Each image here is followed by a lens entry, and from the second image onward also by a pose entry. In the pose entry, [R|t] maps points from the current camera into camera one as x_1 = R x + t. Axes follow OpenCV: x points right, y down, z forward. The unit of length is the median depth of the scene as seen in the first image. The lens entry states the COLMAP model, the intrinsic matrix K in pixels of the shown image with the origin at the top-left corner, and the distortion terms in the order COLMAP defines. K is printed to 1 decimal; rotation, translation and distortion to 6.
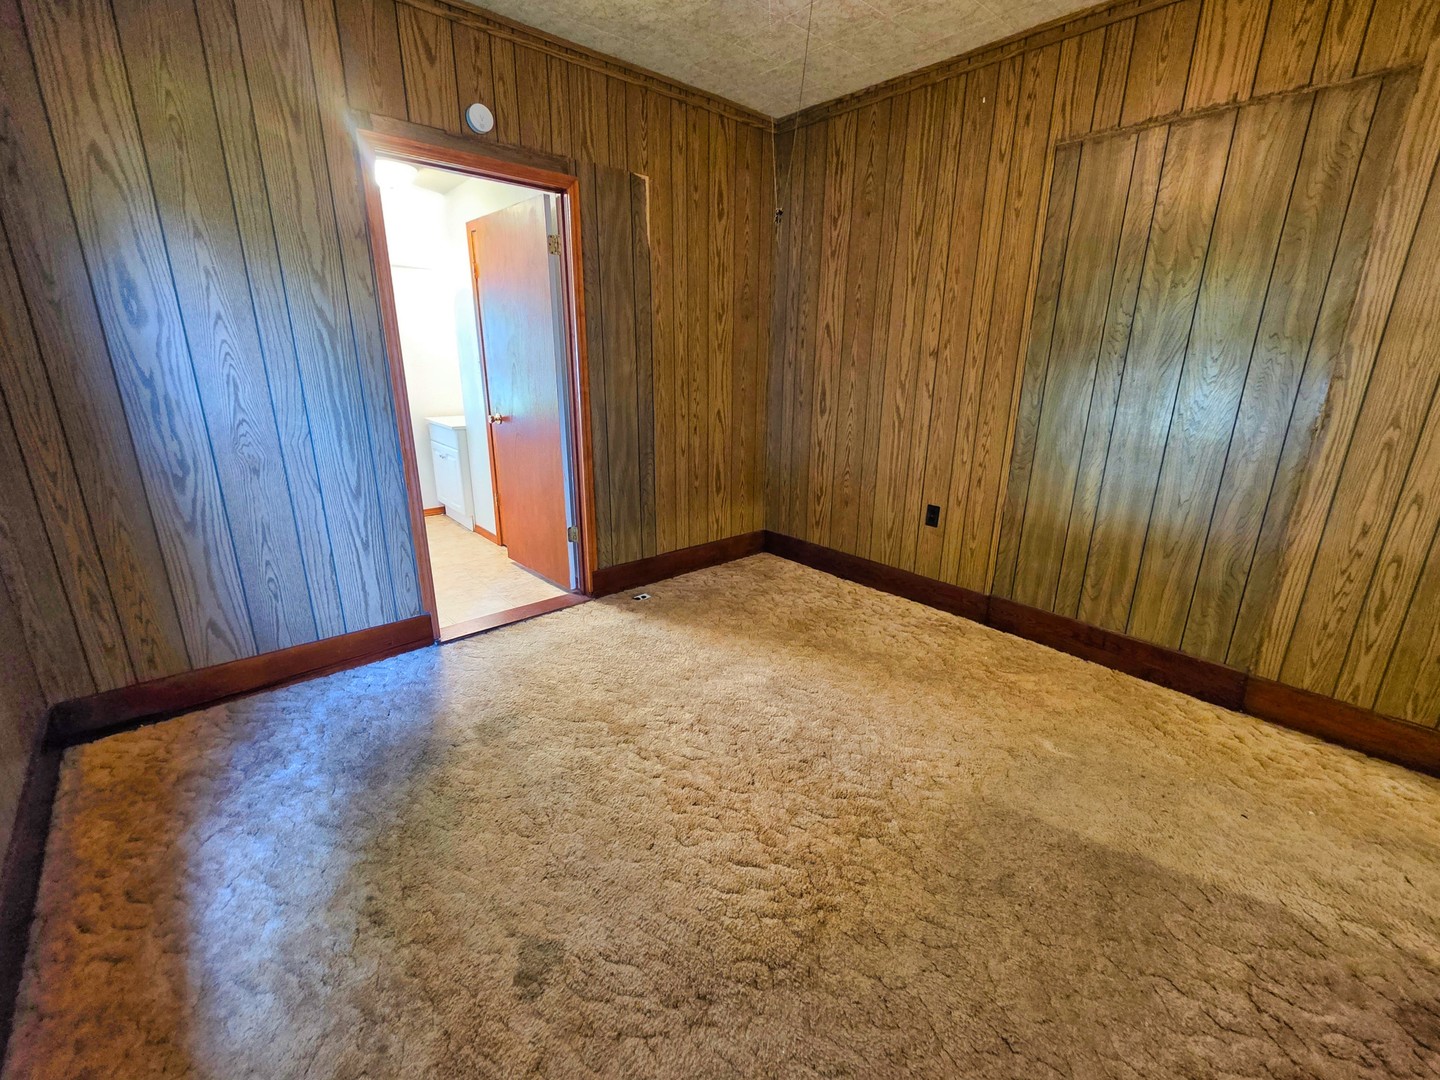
lens RADIAL K [[610.7, 0, 726.7], [0, 610.7, 536.2], [0, 0, 1]] dist [0.000970, 0.000456]
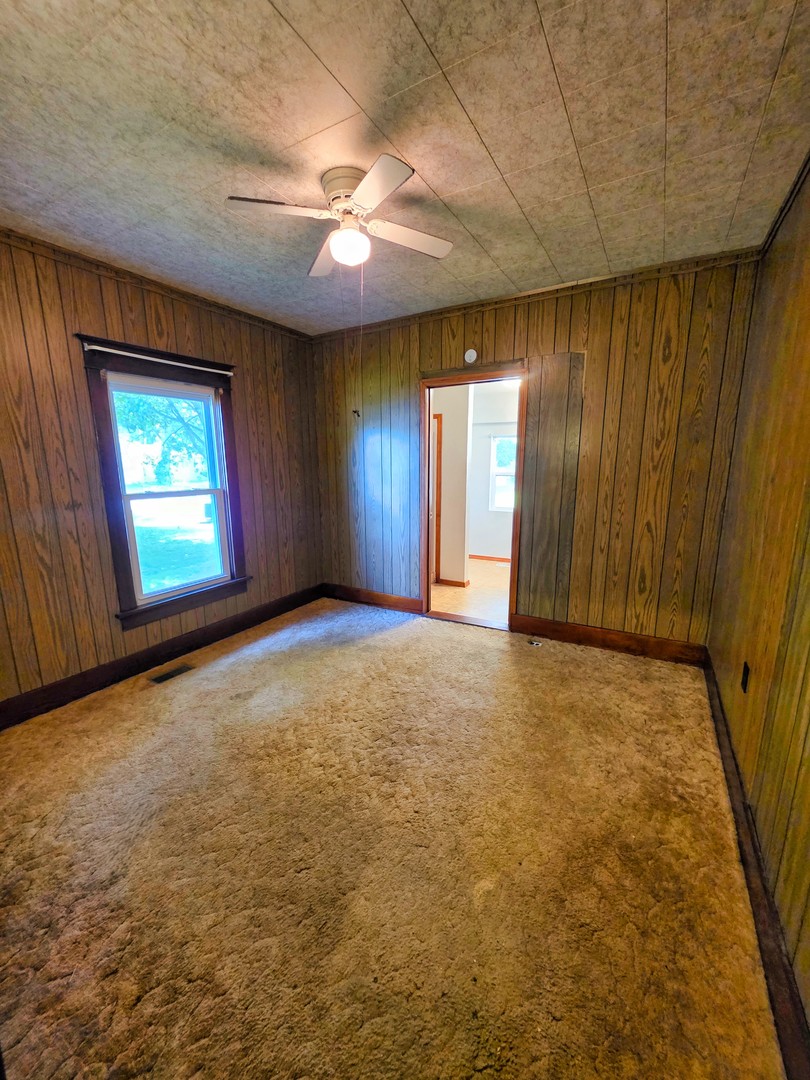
lens RADIAL K [[428.9, 0, 406.2], [0, 428.9, 547.4], [0, 0, 1]] dist [0.000789, -0.000186]
pose [[0.315033, 0.170324, -0.933672, 0.756778], [-0.257095, 0.962298, 0.088798, -0.144598], [0.913595, 0.212068, 0.346945, 0.398009]]
